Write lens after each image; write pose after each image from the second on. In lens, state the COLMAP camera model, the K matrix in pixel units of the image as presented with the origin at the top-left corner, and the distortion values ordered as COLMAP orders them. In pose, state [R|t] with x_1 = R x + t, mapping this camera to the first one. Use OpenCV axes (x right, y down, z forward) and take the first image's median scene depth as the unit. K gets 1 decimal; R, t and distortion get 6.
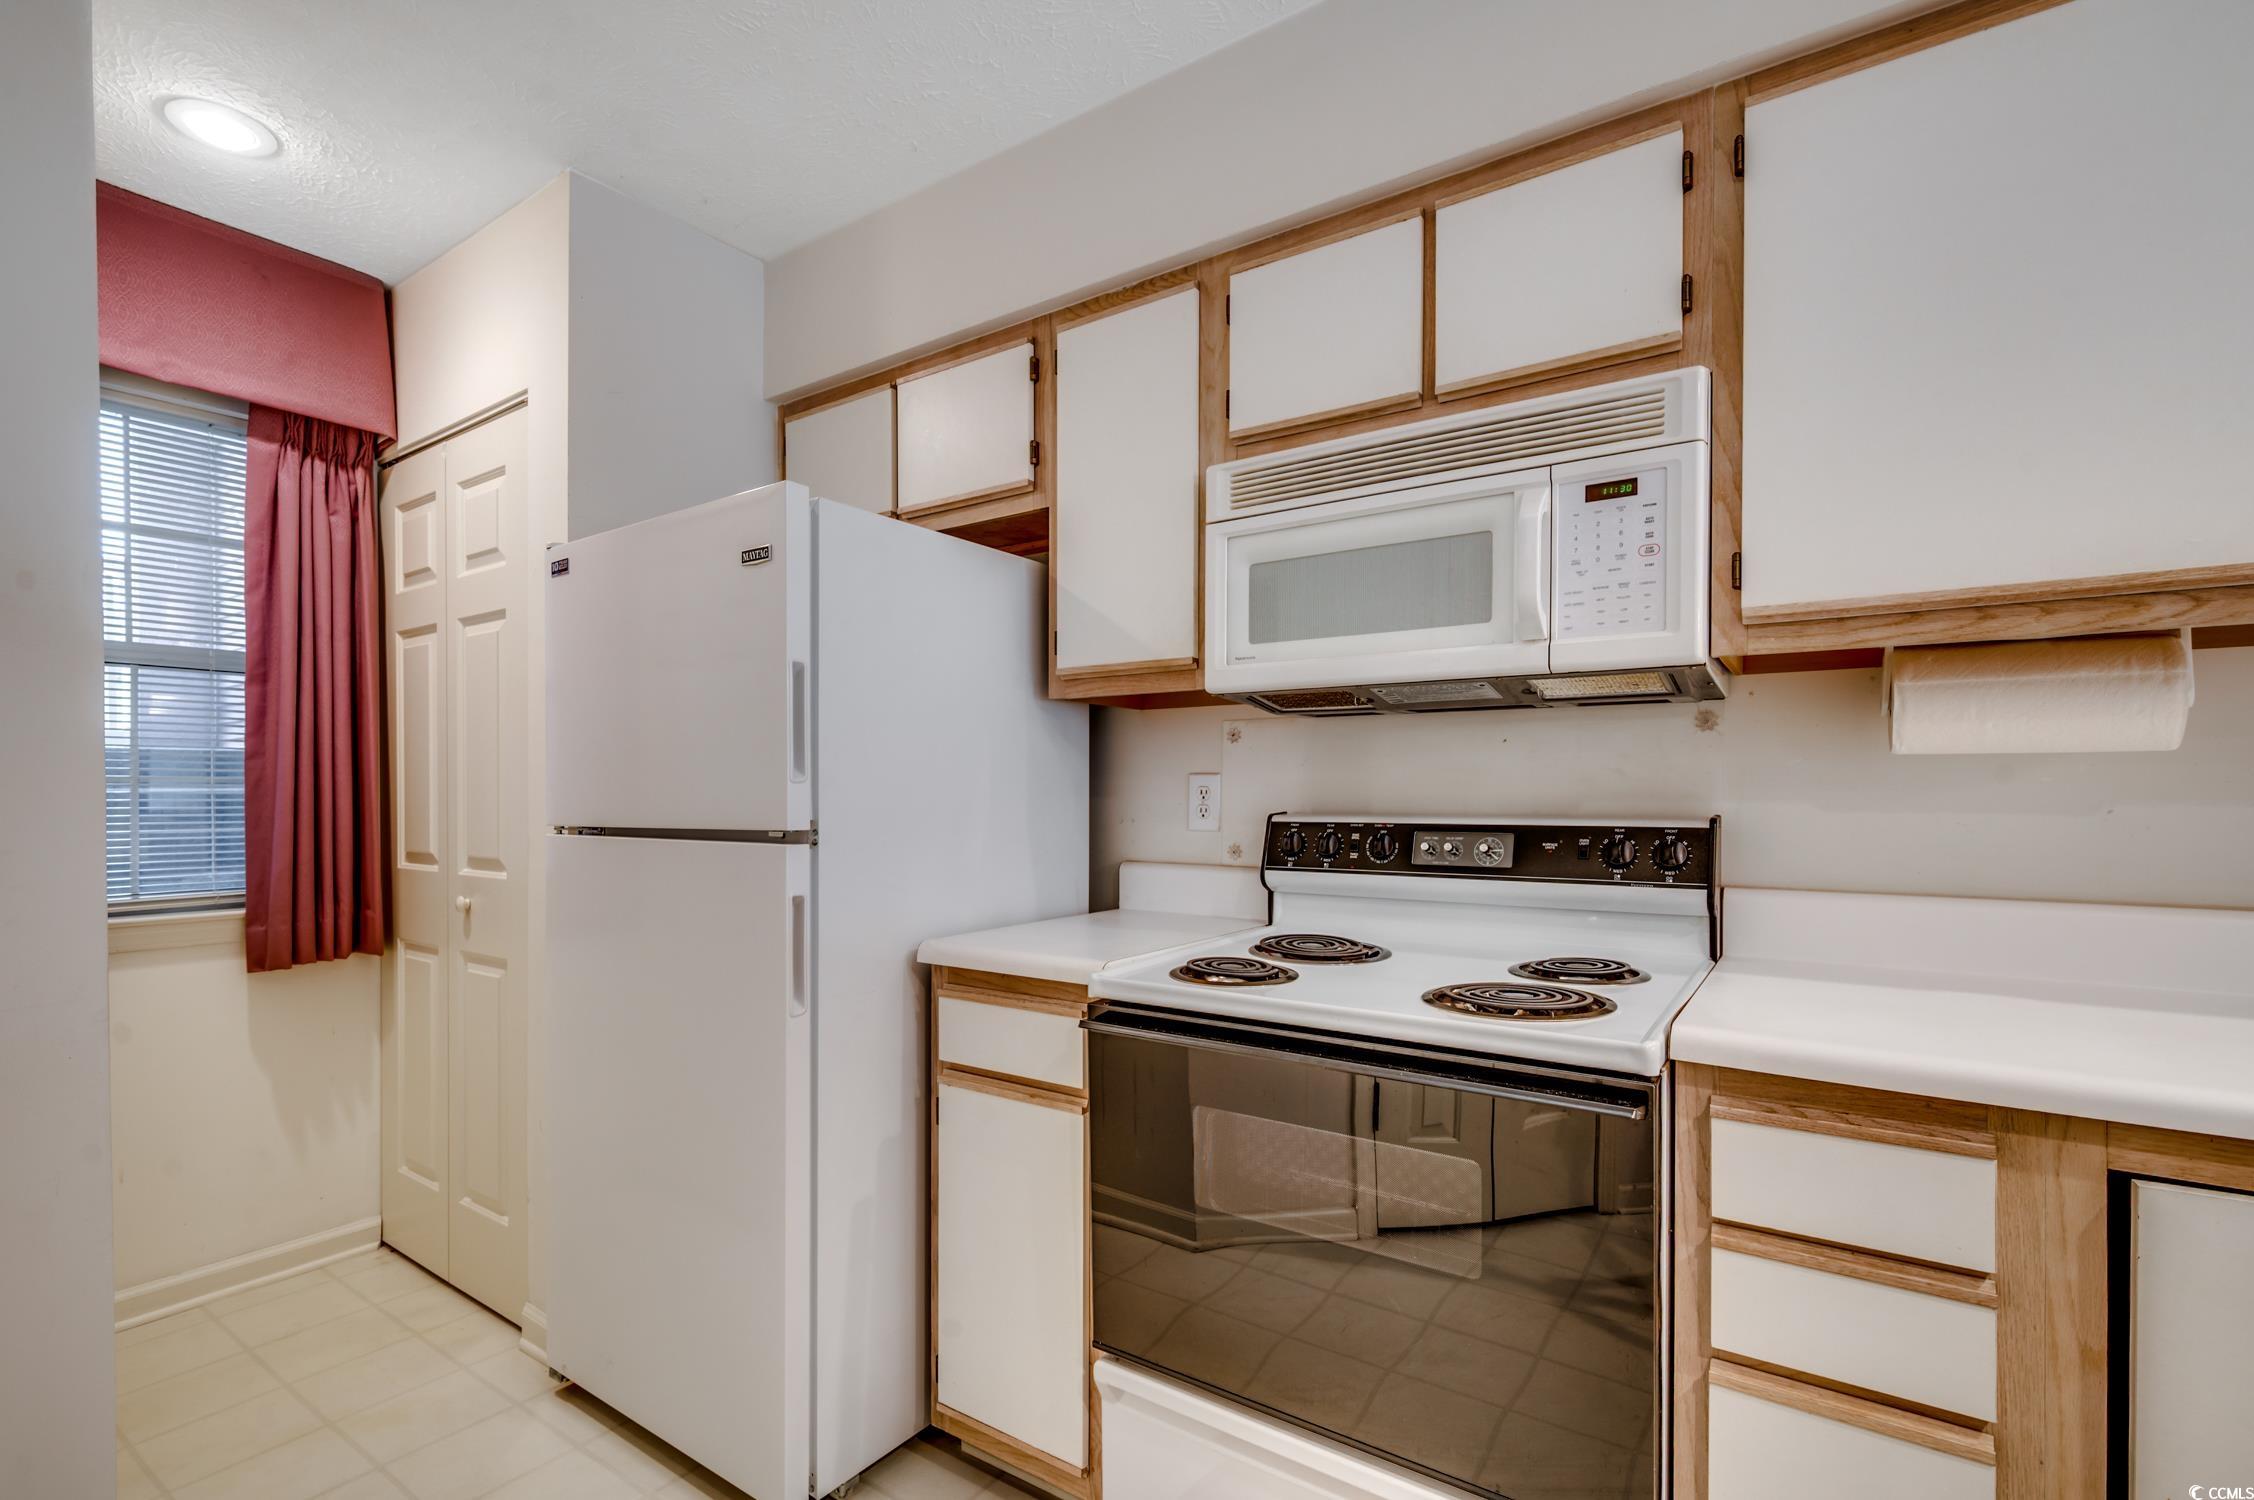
lens RADIAL K [[1021.7, 0, 1130.8], [0, 1021.7, 800.2], [0, 0, 1]] dist [-0.002345, -0.000063]
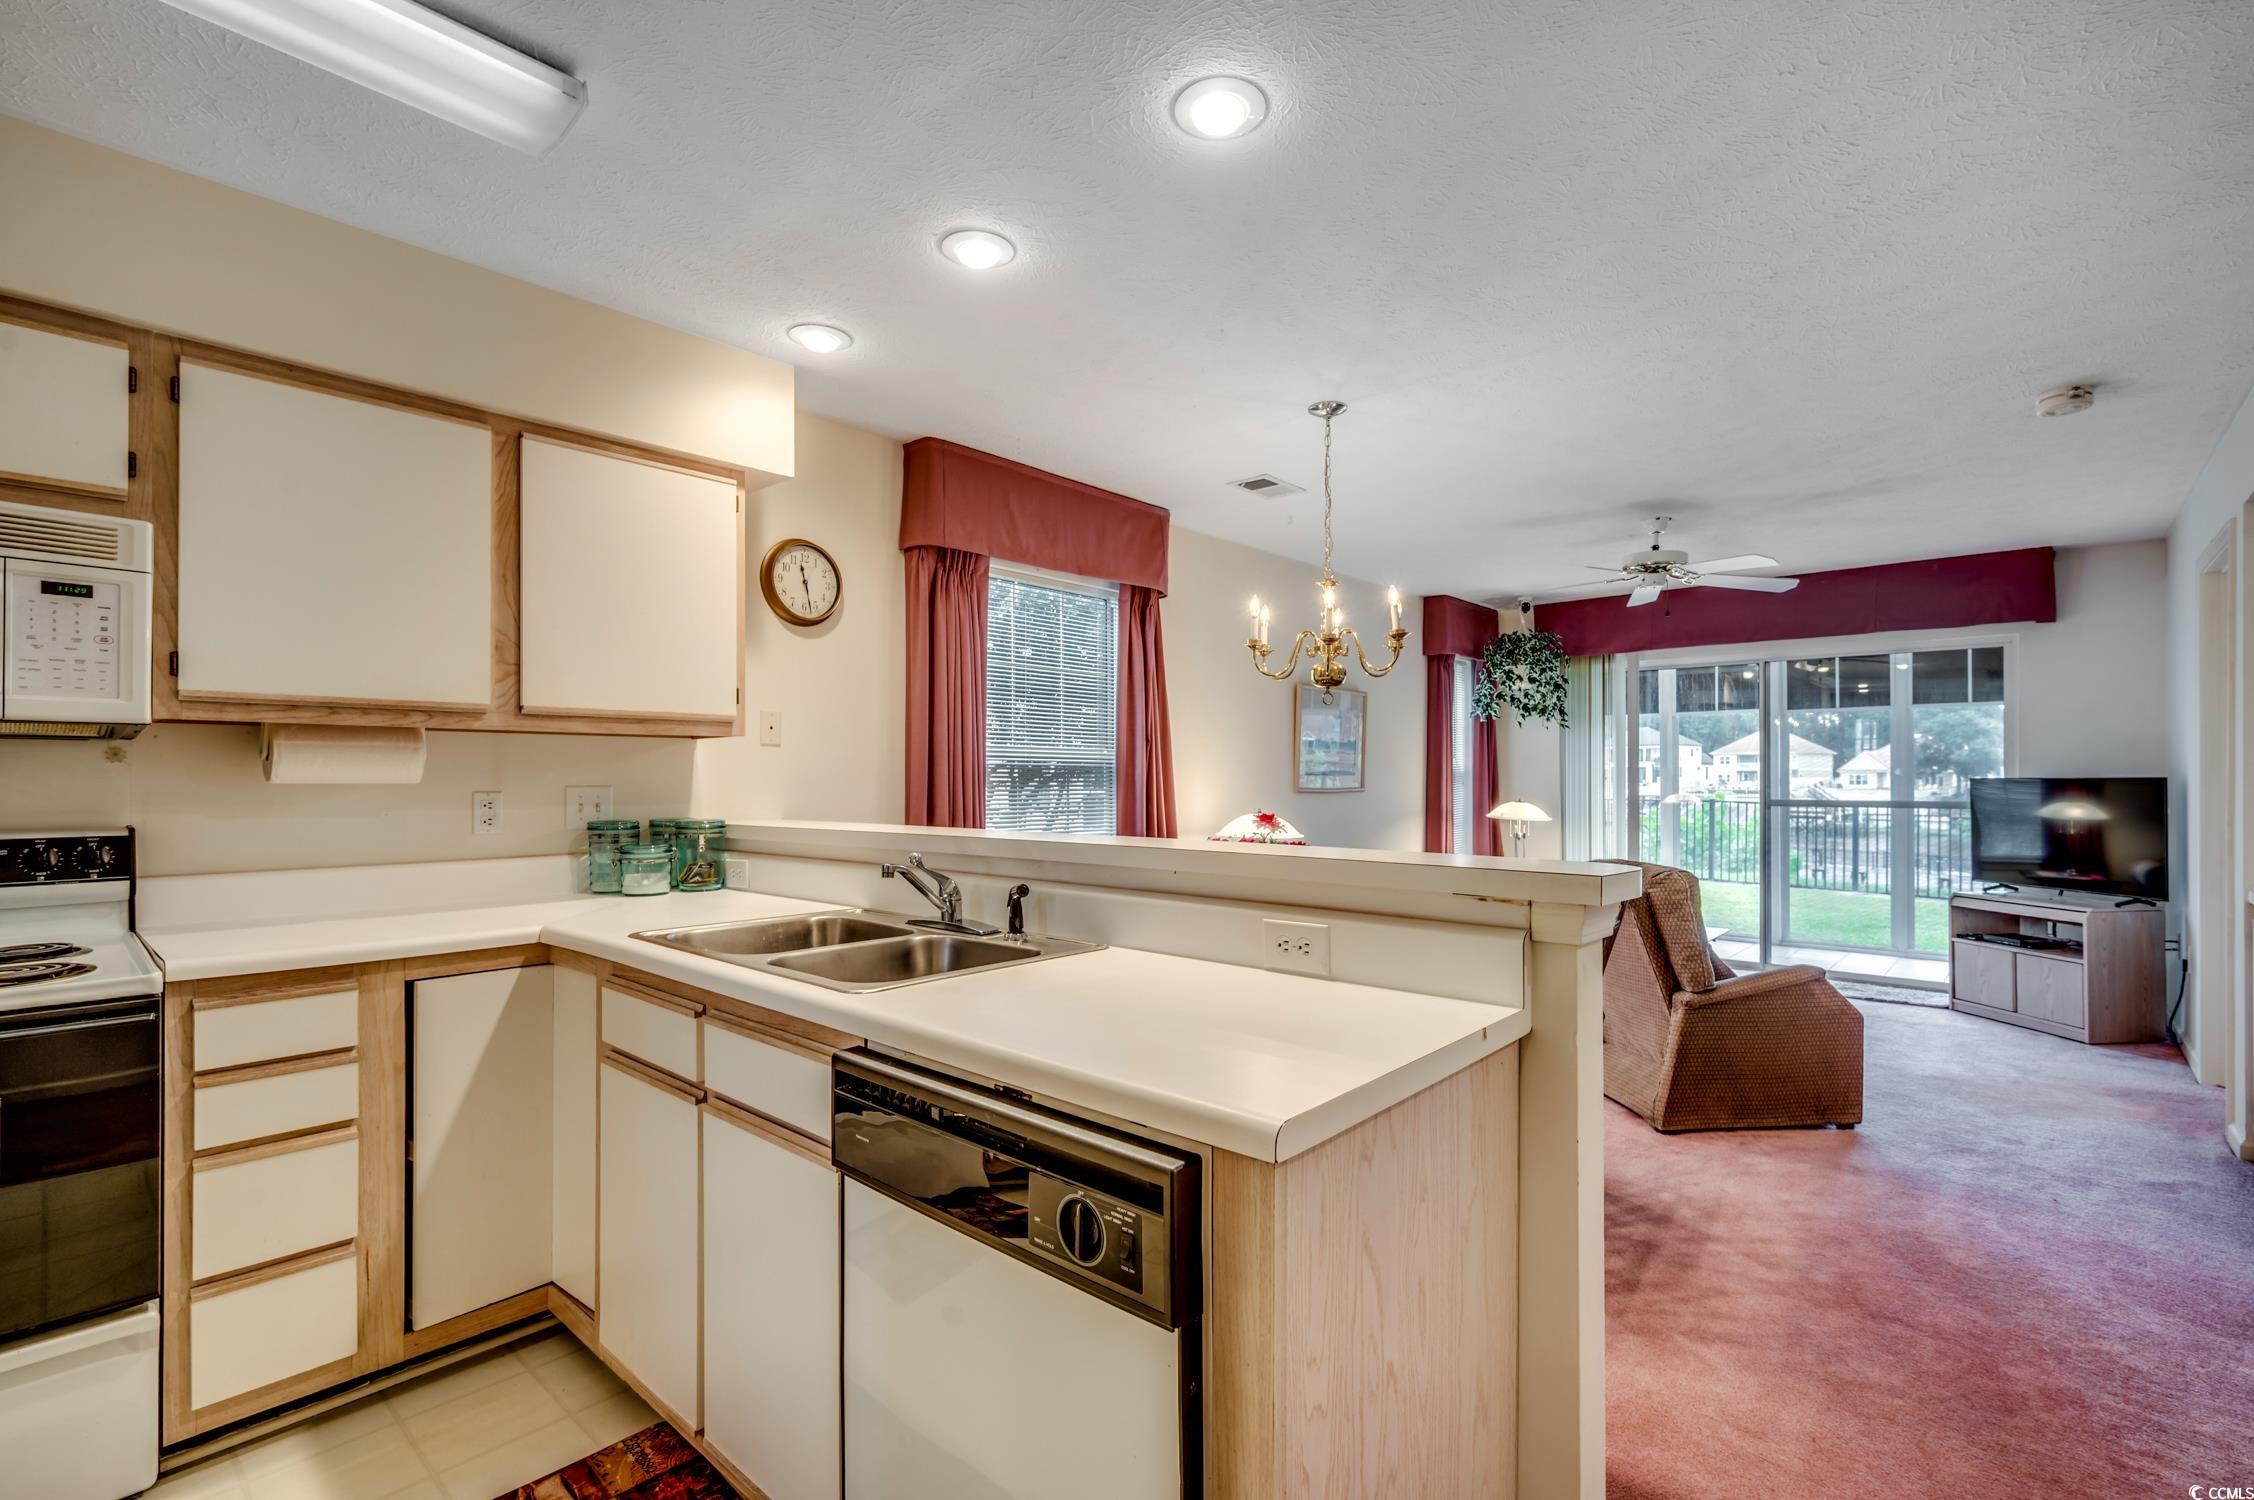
lens RADIAL K [[1018.0, 0, 1135.2], [0, 1018.0, 778.2], [0, 0, 1]] dist [0.000208, -0.000179]
pose [[0.120850, 0.000585, 0.992671, -0.603821], [0.006634, 0.999977, -0.001397, -0.037342], [-0.992649, 0.006754, 0.120844, -0.488646]]
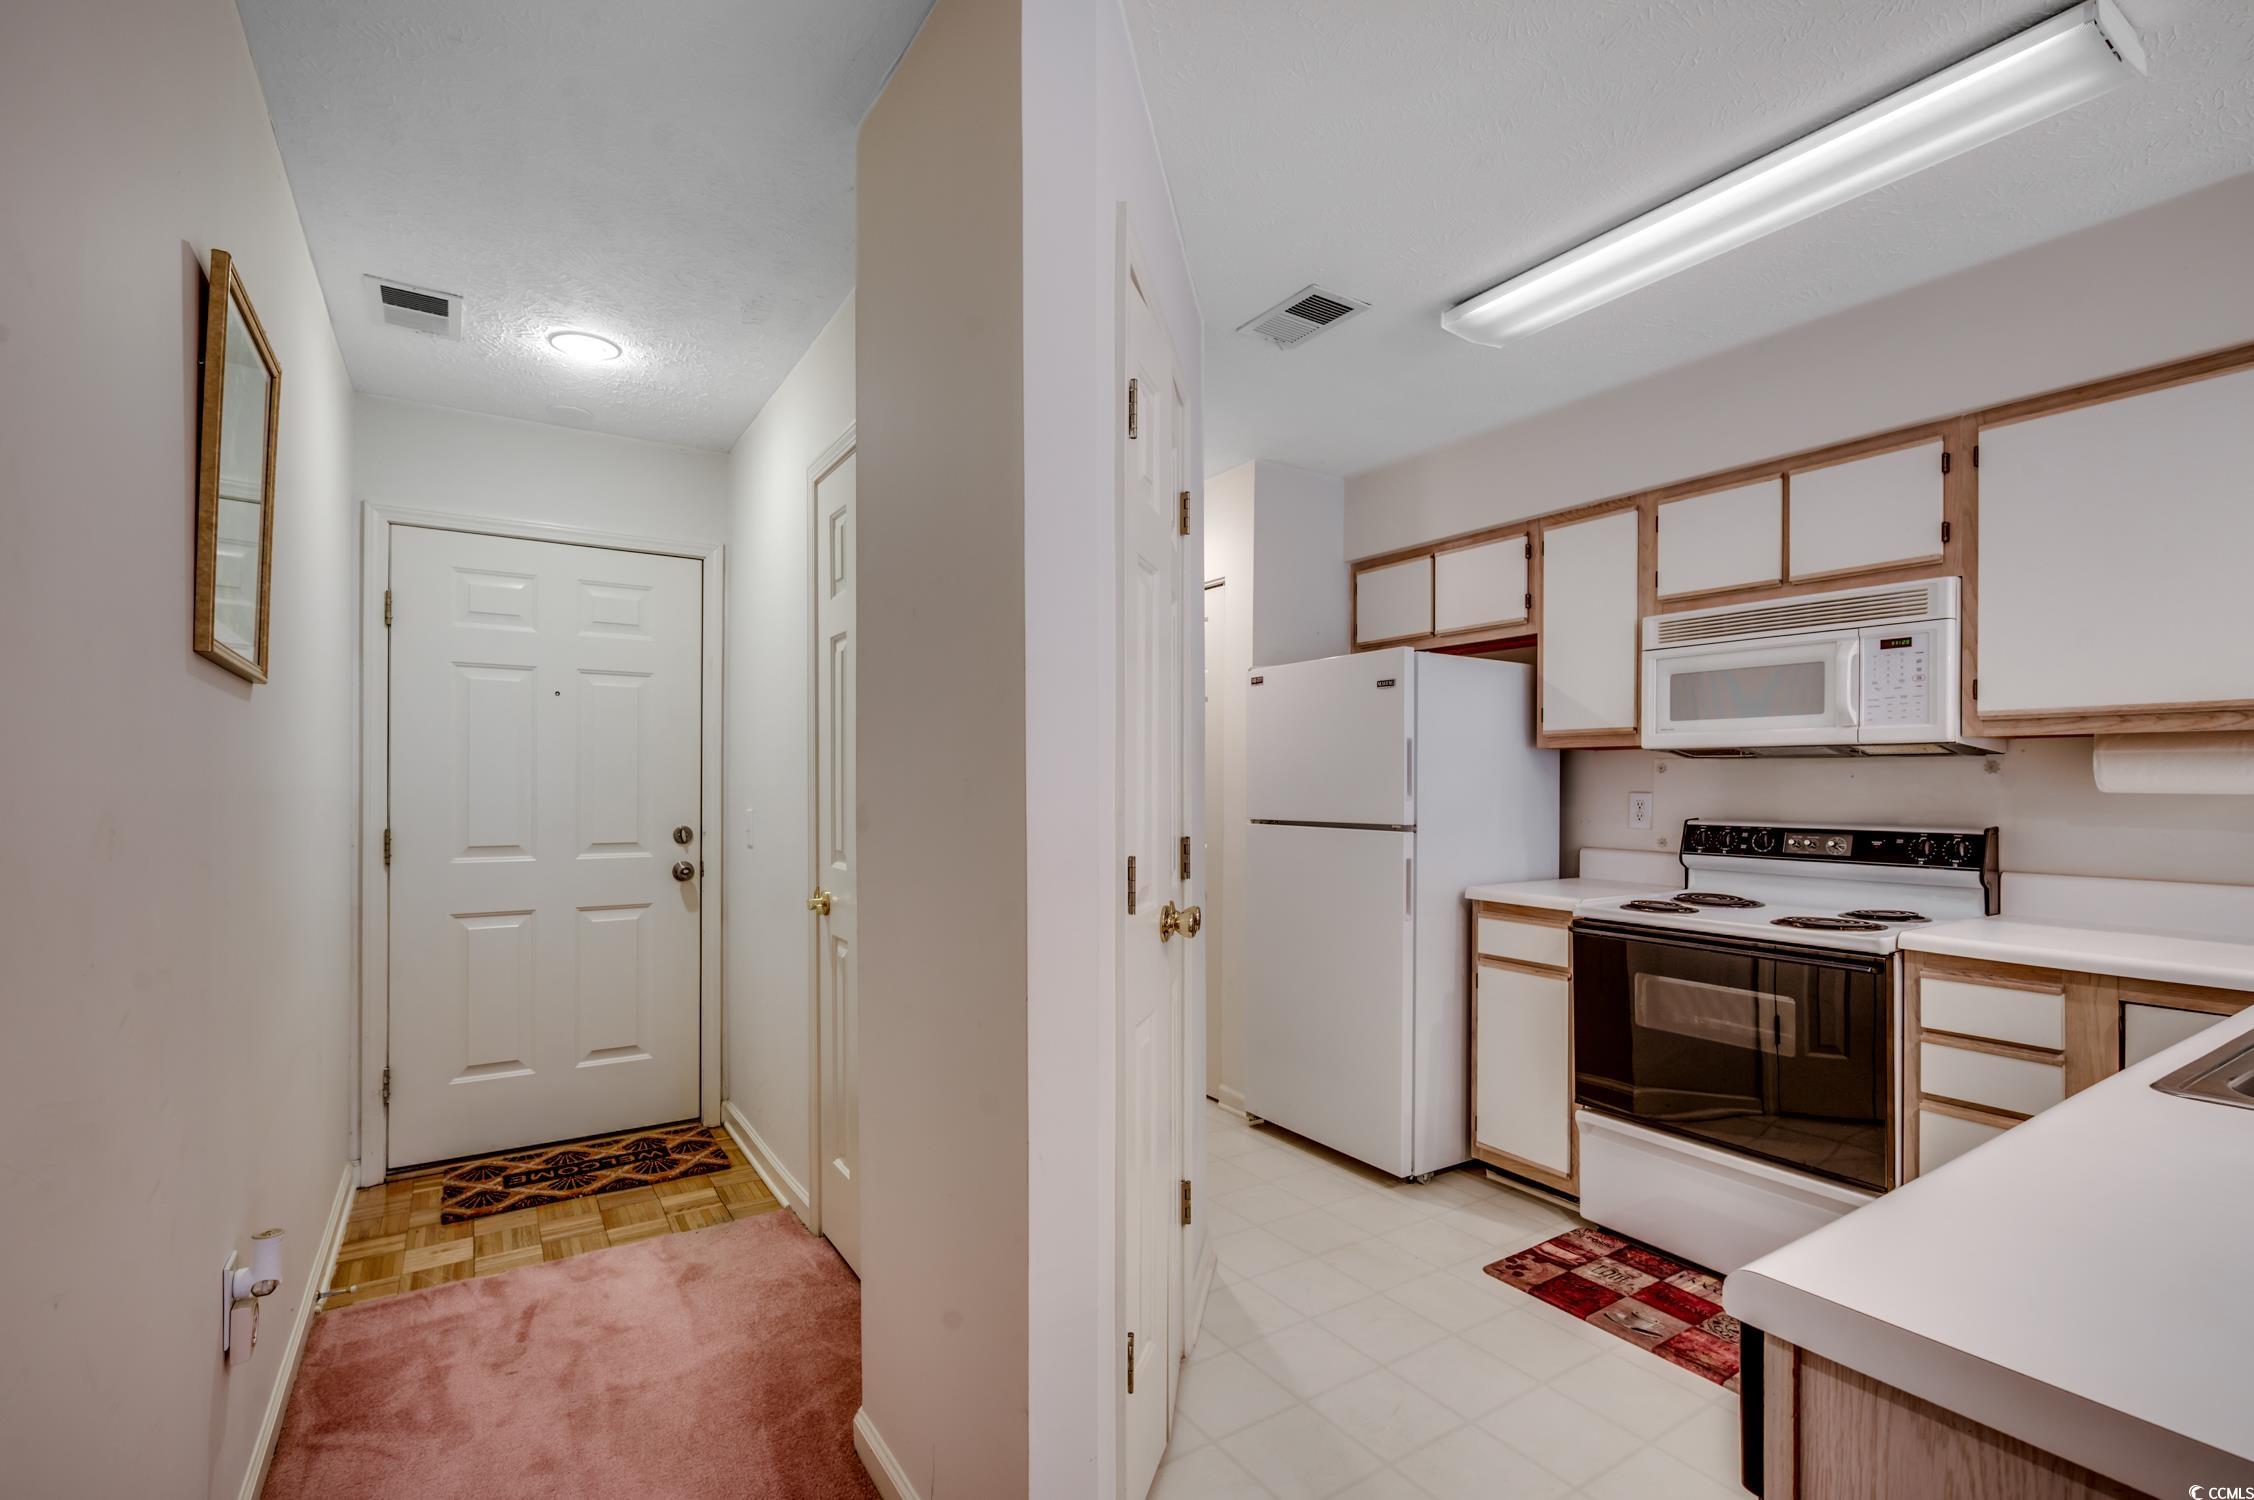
lens RADIAL K [[1018.0, 0, 1135.2], [0, 1018.0, 778.2], [0, 0, 1]] dist [0.000208, -0.000179]
pose [[0.926337, 0.002508, -0.376689, -0.077661], [-0.007039, 0.999918, -0.010653, -0.034804], [0.376631, 0.012519, 0.926279, -0.991871]]
